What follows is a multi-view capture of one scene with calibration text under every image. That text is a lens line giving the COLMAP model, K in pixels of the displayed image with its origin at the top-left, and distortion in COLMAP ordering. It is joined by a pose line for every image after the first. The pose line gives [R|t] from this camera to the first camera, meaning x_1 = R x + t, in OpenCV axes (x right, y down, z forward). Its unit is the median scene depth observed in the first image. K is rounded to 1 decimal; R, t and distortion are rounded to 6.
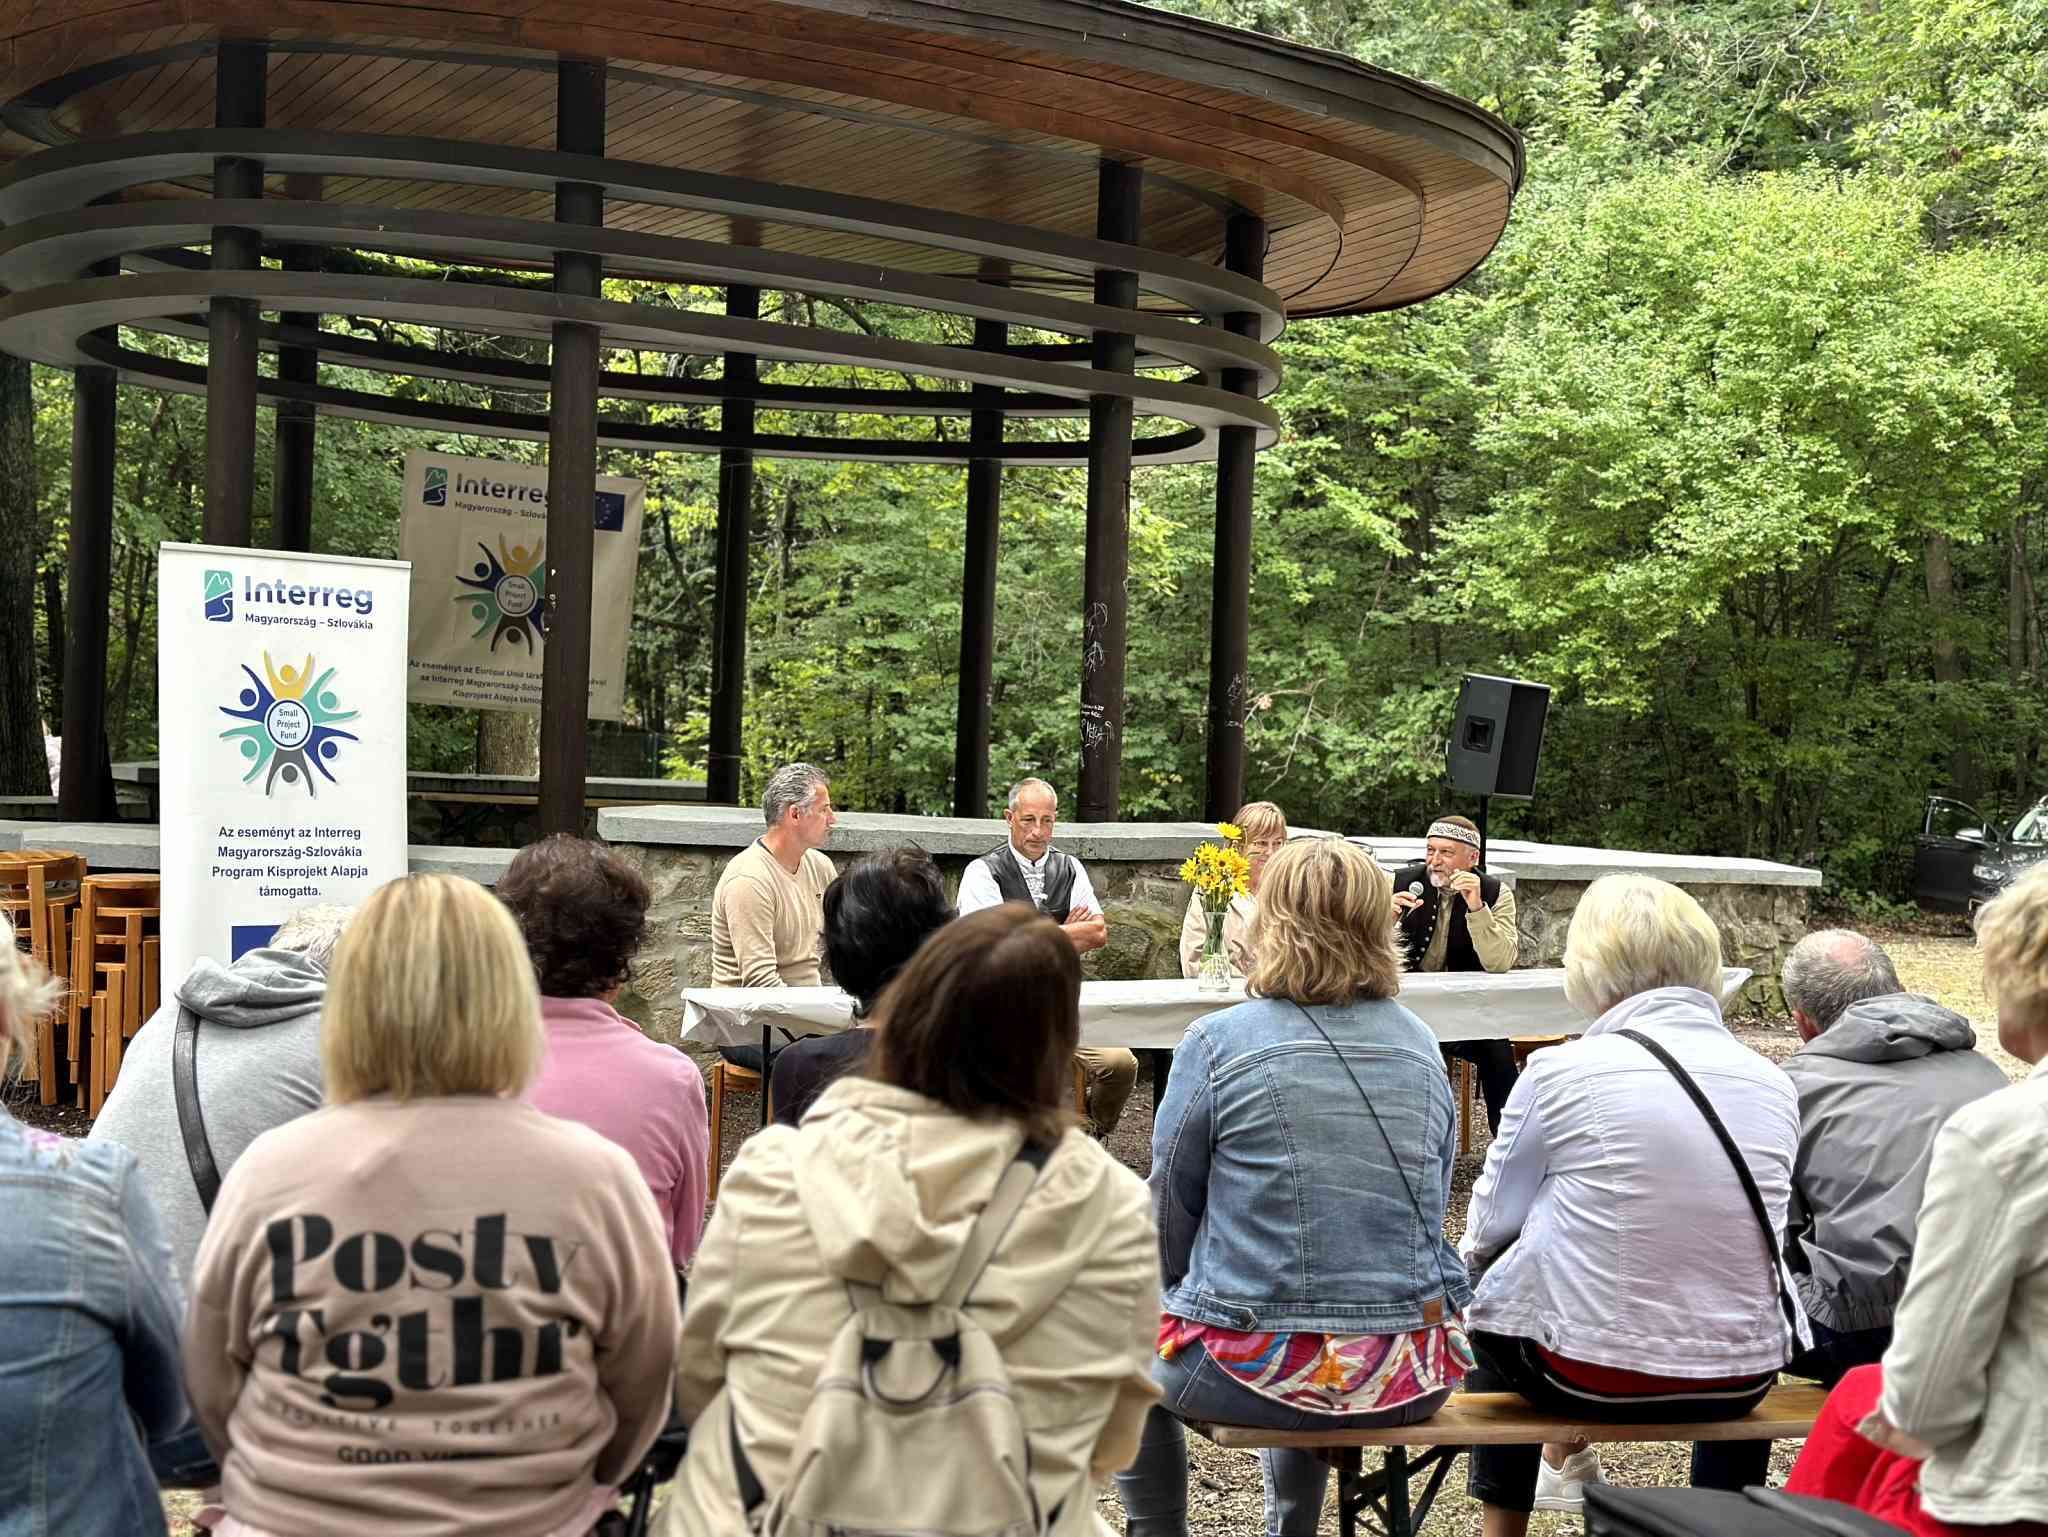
lens RADIAL K [[2929.2, 0, 1023.9], [0, 2929.2, 771.7], [0, 0, 1]] dist [-0.023821, 0.000000]
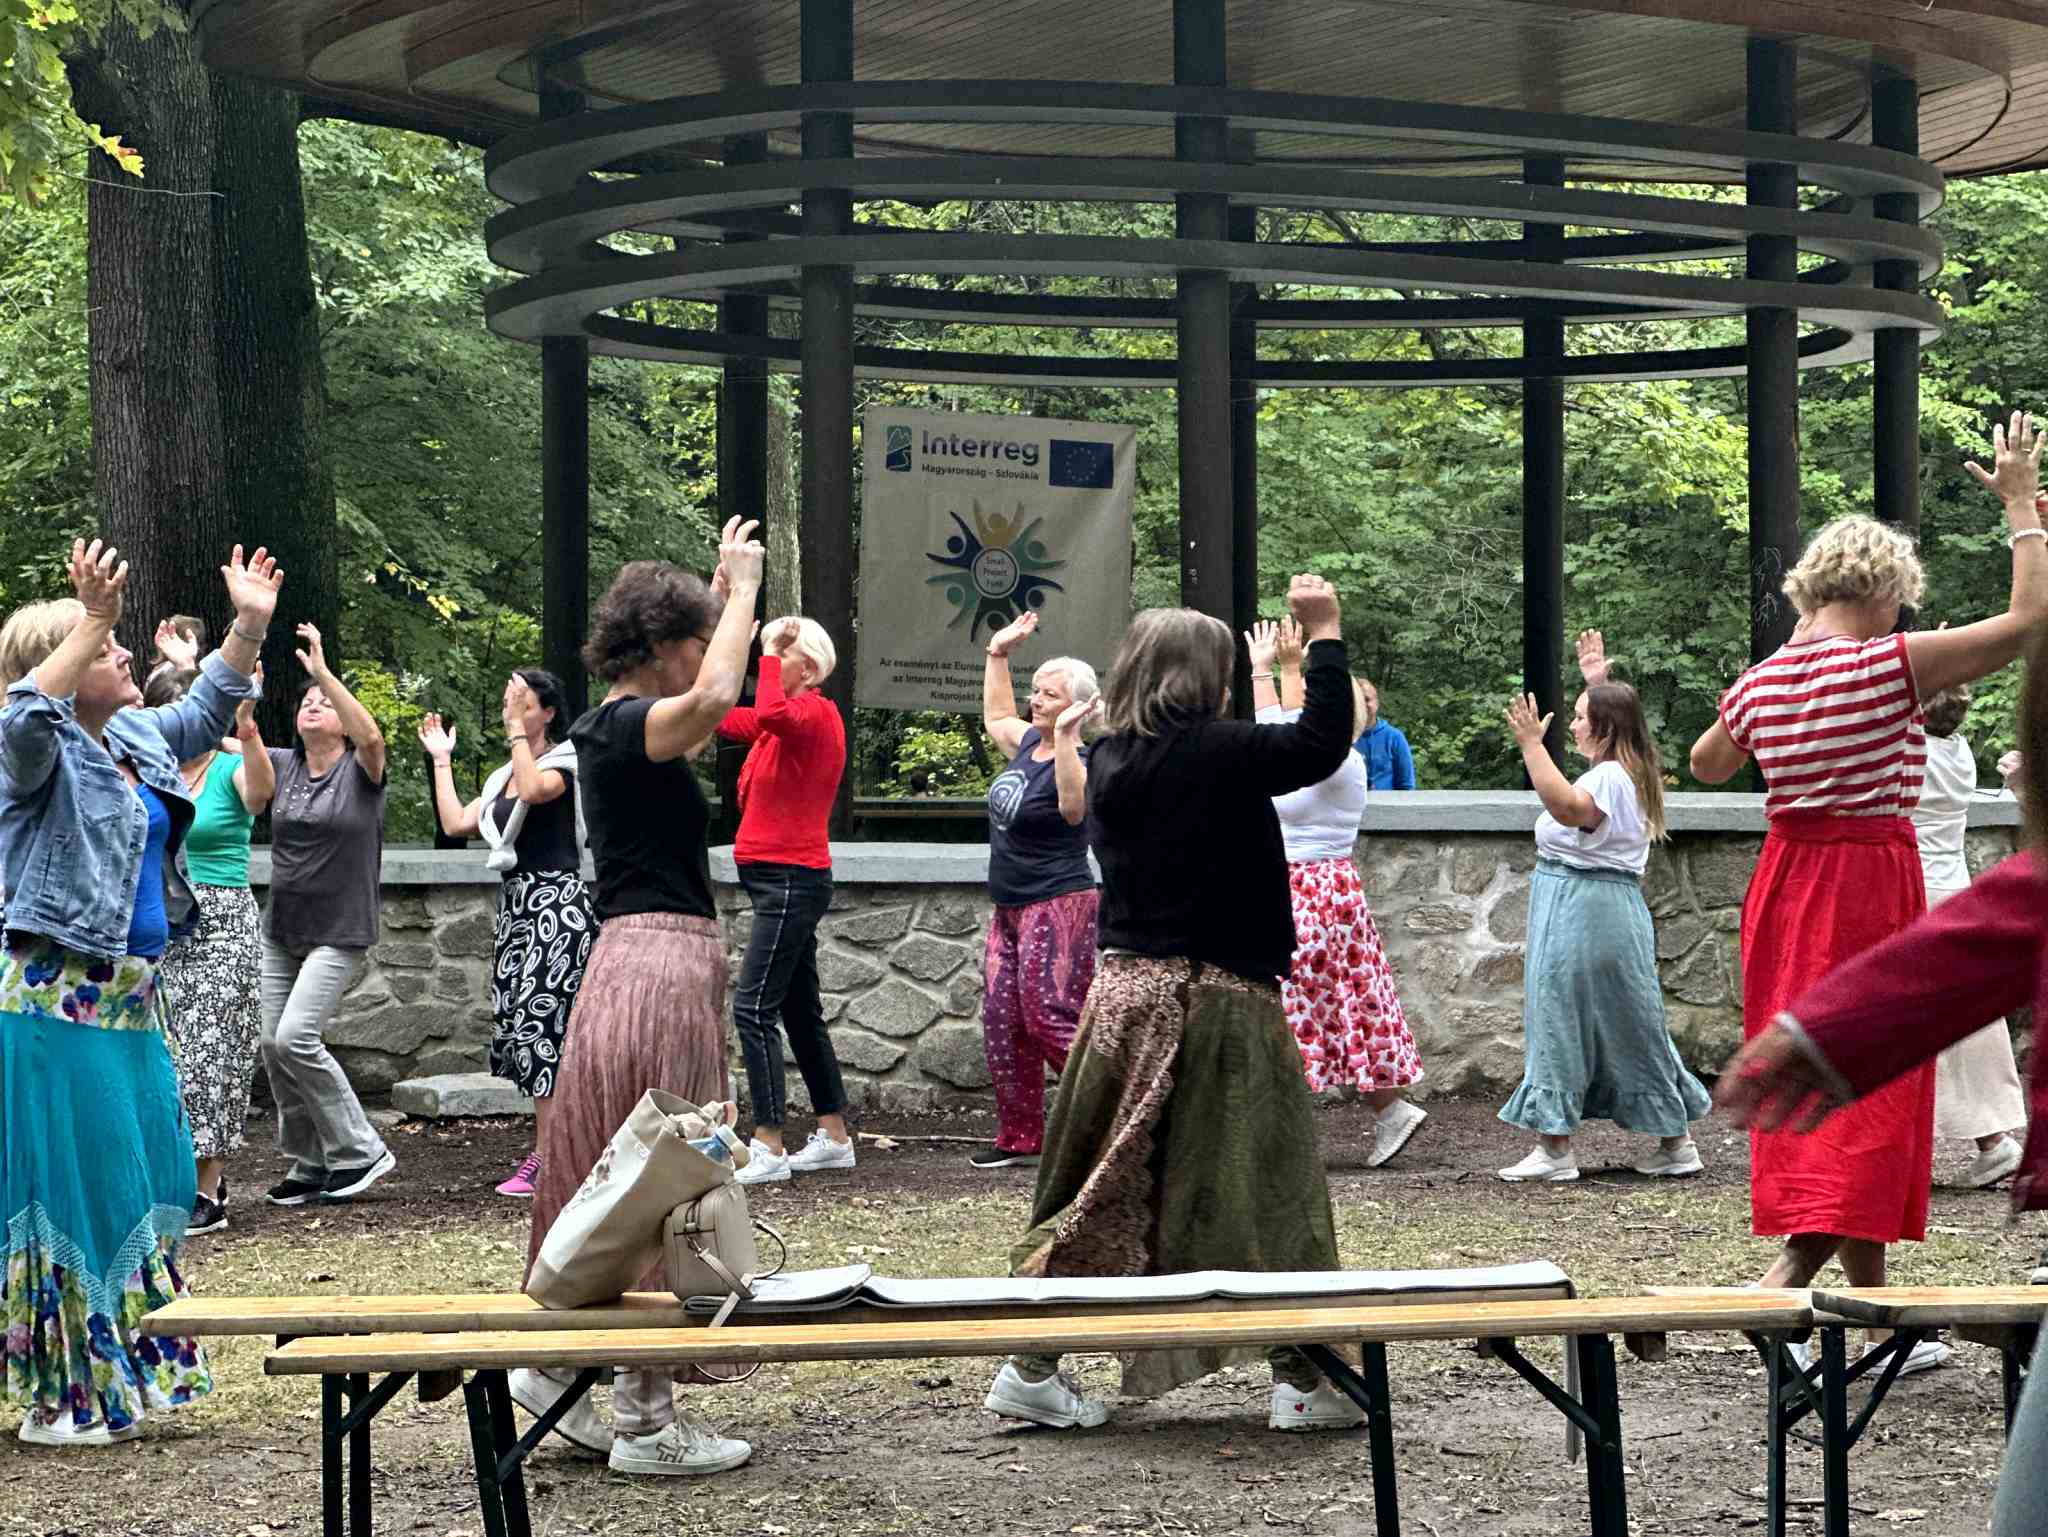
lens RADIAL K [[4559.5, 0, 1023.2], [0, 4559.5, 768.5], [0, 0, 1]] dist [0.085261, 0.000000]
pose [[0.997397, -0.047264, -0.054451, -0.052098], [0.046739, 0.998848, -0.010880, 0.004899], [0.054902, 0.008307, 0.998457, -0.152822]]
